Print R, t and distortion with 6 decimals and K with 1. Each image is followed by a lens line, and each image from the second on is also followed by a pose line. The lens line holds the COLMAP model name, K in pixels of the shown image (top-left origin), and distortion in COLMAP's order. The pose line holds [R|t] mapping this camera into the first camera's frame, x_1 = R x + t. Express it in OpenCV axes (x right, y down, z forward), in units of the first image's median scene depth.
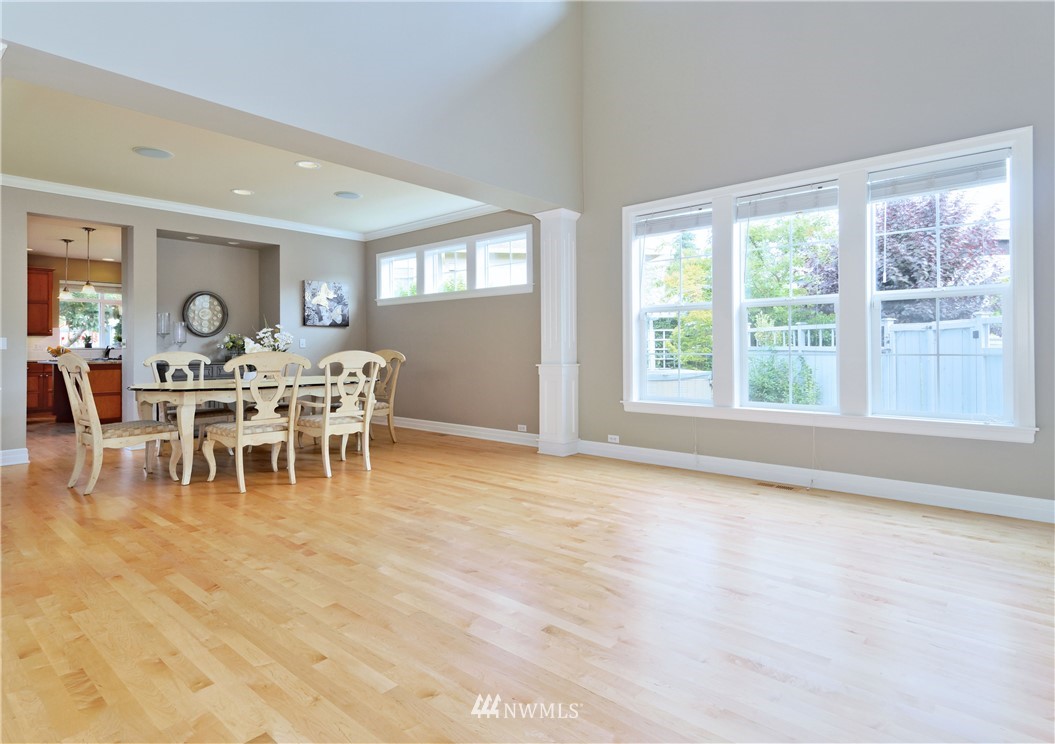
lens RADIAL K [[545.6, 0, 560.5], [0, 545.6, 342.3], [0, 0, 1]] dist [0.003275, 0.000039]
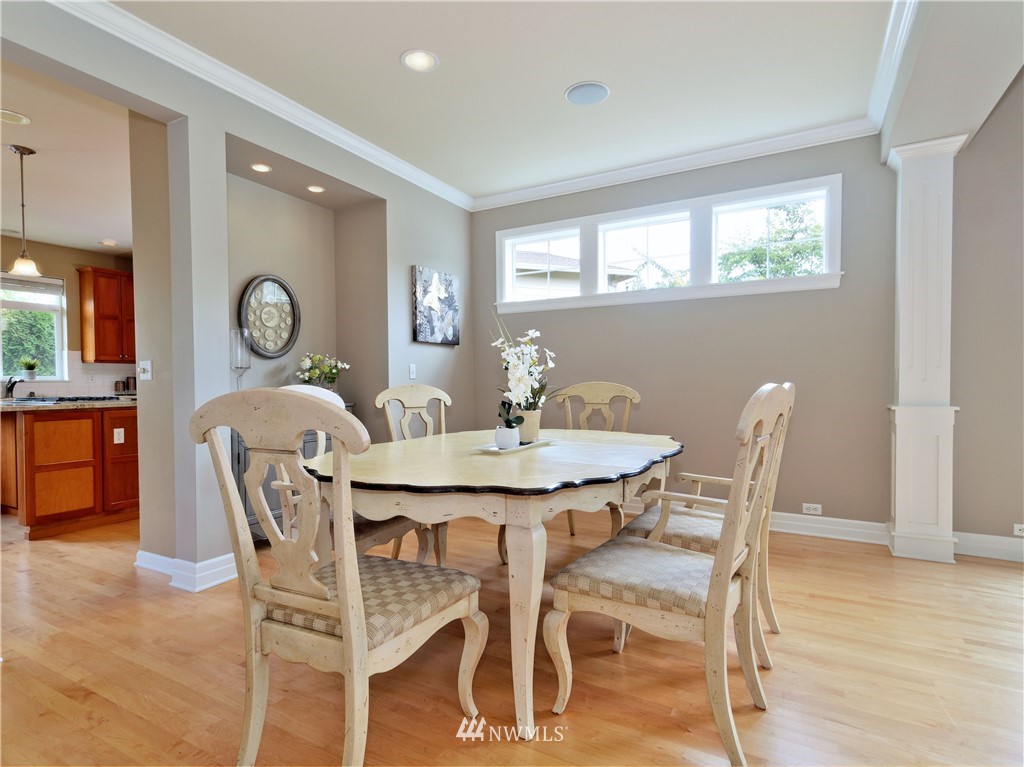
lens RADIAL K [[552.0, 0, 489.3], [0, 552.0, 388.7], [0, 0, 1]] dist [0.008944, -0.001703]
pose [[0.990417, -0.002570, 0.138086, -0.470021], [-0.000493, 0.999755, 0.022138, 0.006719], [-0.138109, -0.021994, 0.990173, 0.394114]]
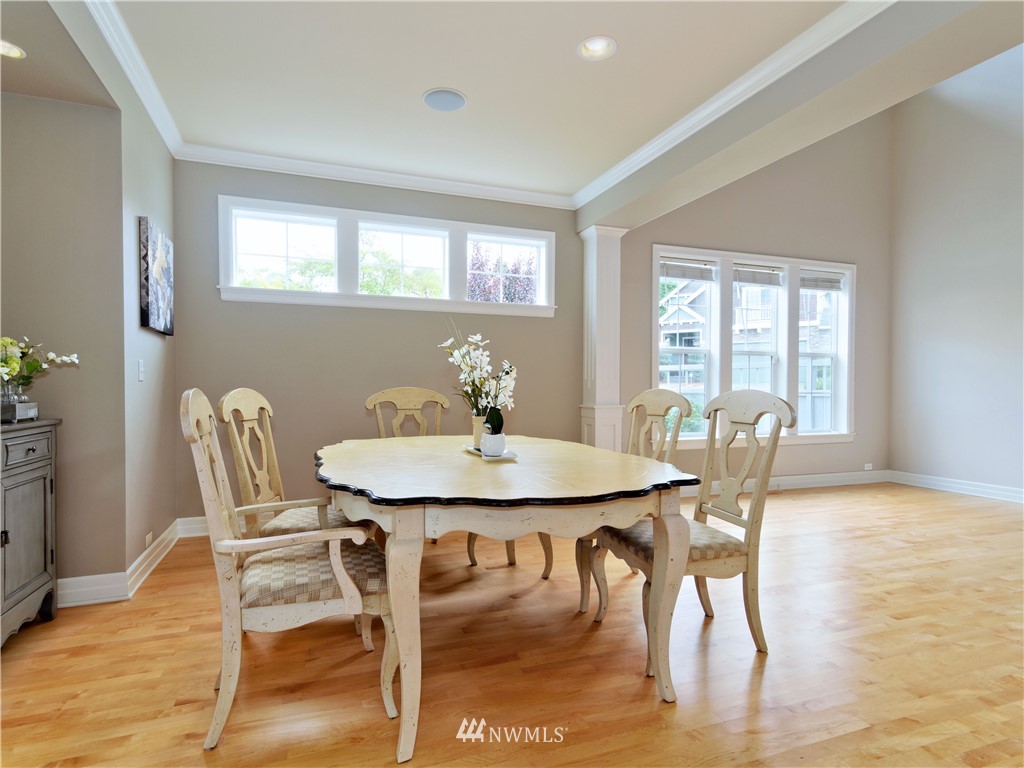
lens RADIAL K [[552.0, 0, 507.4], [0, 552.0, 386.5], [0, 0, 1]] dist [0.008944, -0.001703]
pose [[0.516335, 0.007441, 0.856355, -0.685757], [-0.012764, 0.999918, -0.000993, 0.010648], [-0.856292, -0.010418, 0.516387, 0.555742]]
